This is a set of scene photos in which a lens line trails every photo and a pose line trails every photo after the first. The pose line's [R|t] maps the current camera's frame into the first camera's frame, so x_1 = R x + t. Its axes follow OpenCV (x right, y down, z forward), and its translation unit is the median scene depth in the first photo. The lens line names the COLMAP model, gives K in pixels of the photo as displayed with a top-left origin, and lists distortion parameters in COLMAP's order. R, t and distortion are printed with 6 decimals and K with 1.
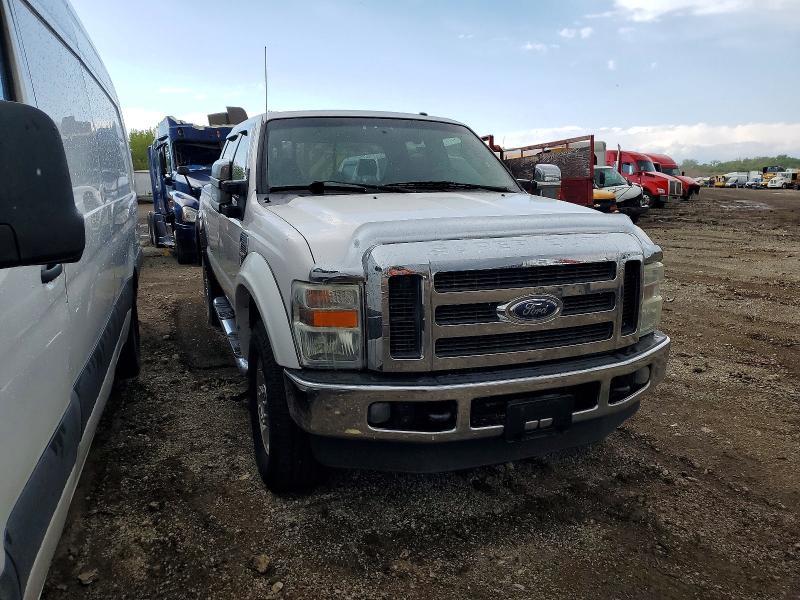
lens RADIAL K [[625.1, 0, 396.0], [0, 625.1, 303.4], [0, 0, 1]] dist [0.044960, -0.017064]
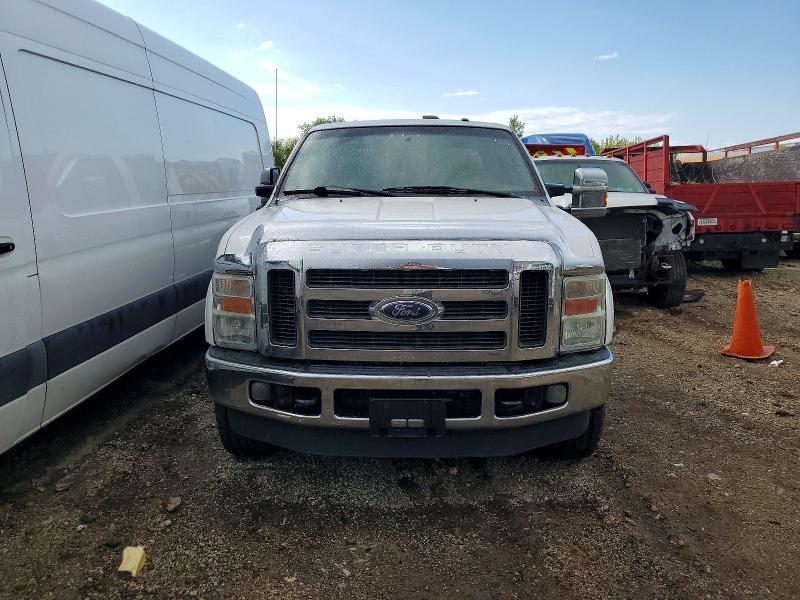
lens RADIAL K [[625.1, 0, 398.4], [0, 625.1, 296.4], [0, 0, 1]] dist [0.044960, -0.017064]
pose [[0.916917, 0.071549, -0.392611, 0.583586], [-0.078651, 0.996900, -0.002012, -0.010840], [0.391250, 0.032724, 0.919703, 0.050792]]
